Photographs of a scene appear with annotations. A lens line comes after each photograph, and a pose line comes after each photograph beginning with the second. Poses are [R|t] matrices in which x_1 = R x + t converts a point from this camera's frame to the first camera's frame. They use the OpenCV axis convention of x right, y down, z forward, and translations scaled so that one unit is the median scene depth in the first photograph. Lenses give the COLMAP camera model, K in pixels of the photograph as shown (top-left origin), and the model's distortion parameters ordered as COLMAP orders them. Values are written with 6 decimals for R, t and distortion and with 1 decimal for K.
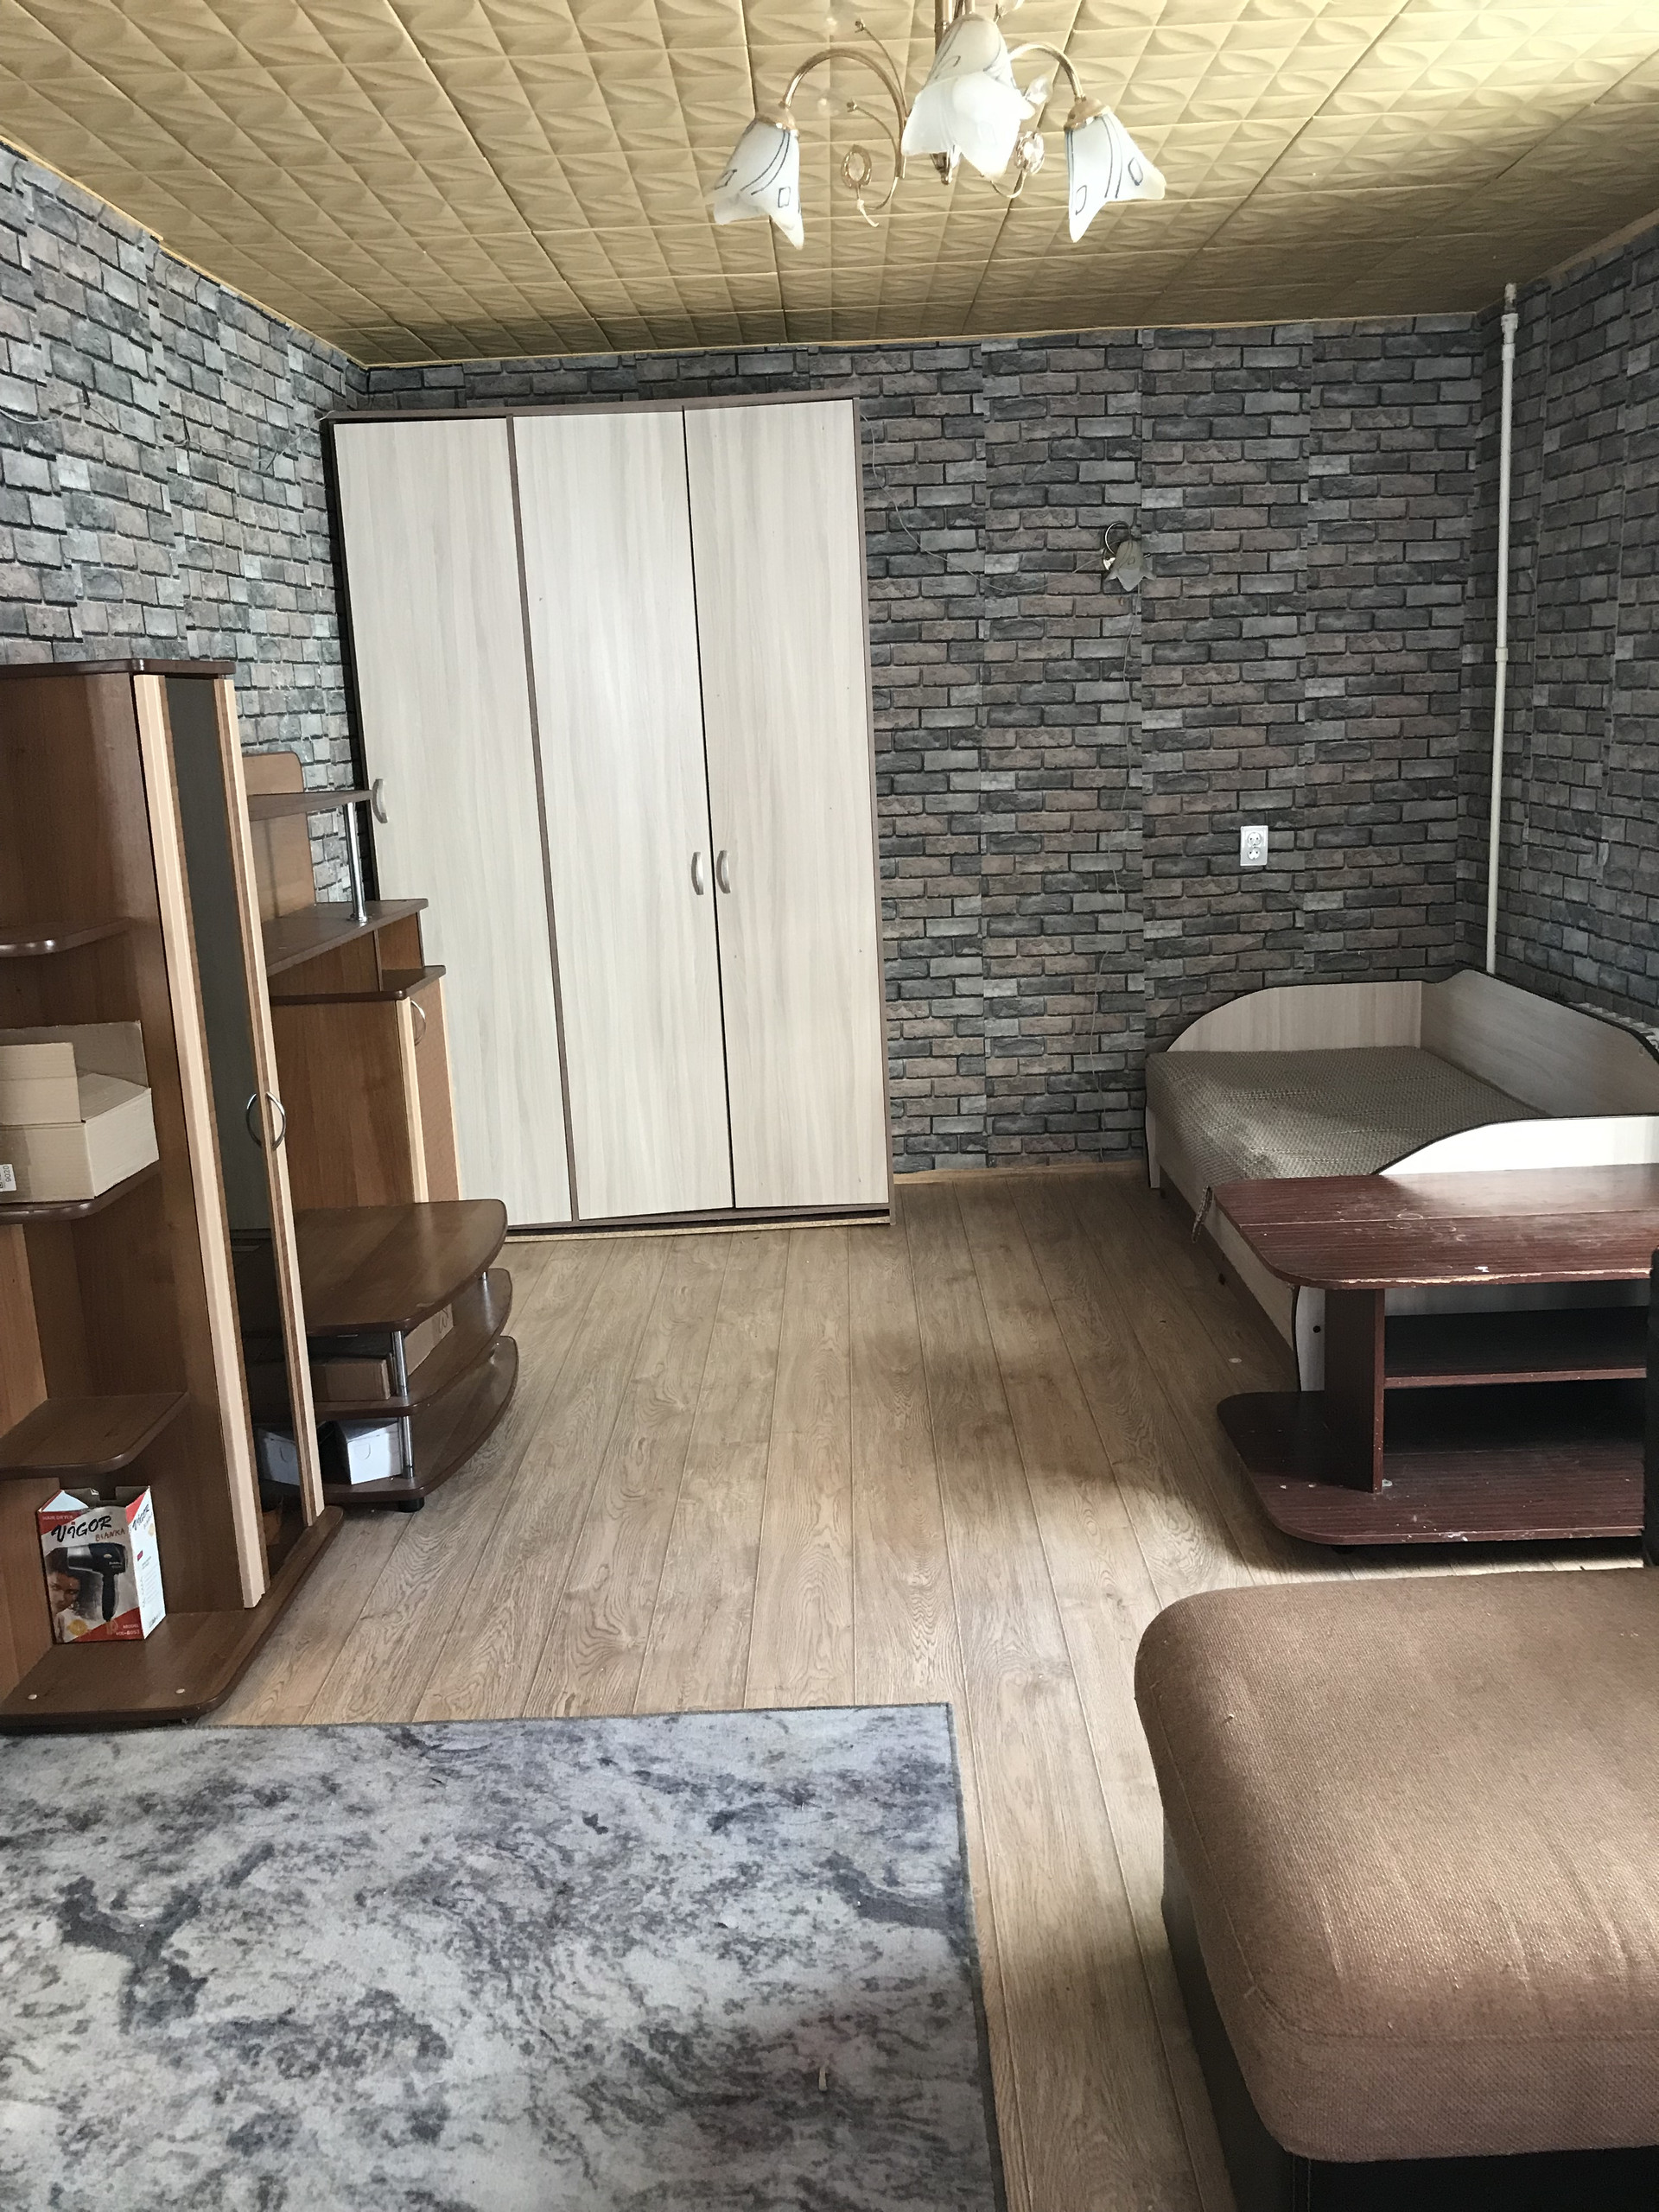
lens RADIAL K [[1788.9, 0, 842.2], [0, 1788.9, 1067.7], [0, 0, 1]] dist [0.032405, -0.033787]
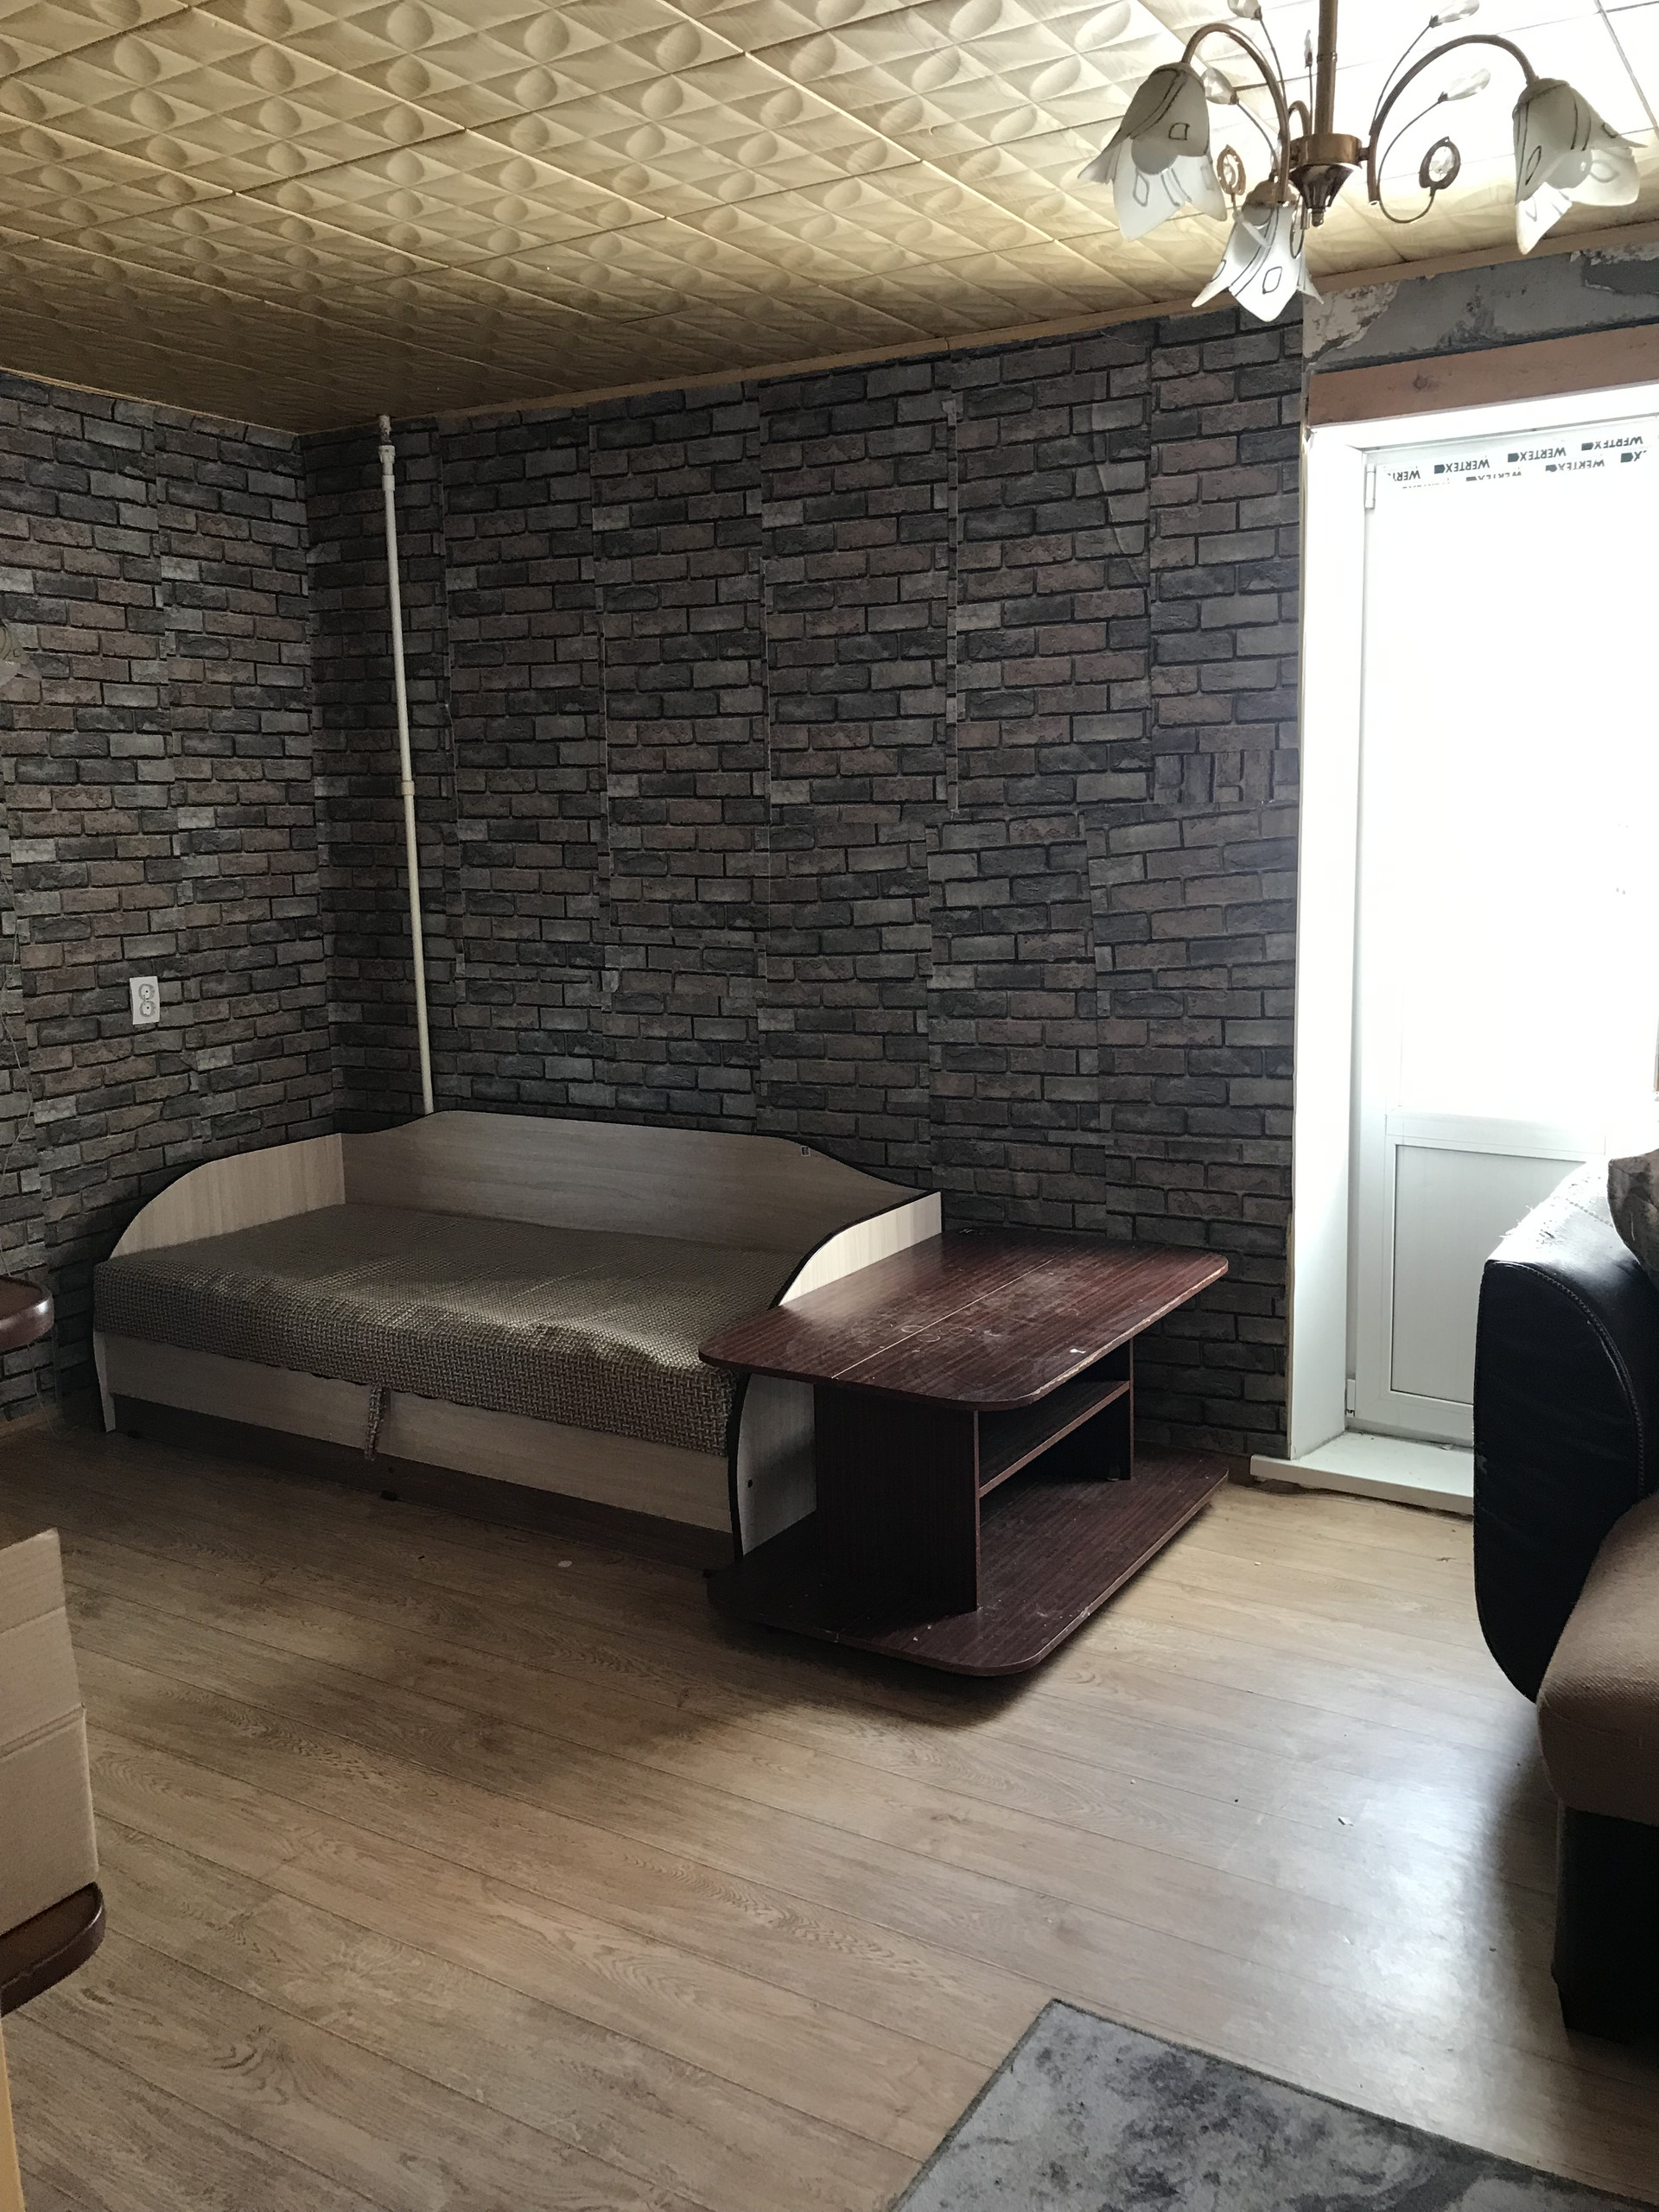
lens RADIAL K [[1788.9, 0, 842.2], [0, 1788.9, 1067.7], [0, 0, 1]] dist [0.032405, -0.033787]
pose [[0.529338, -0.091772, 0.843433, -0.324154], [0.163993, 0.986452, 0.004412, -0.044103], [-0.832411, 0.135982, 0.537216, 0.288003]]
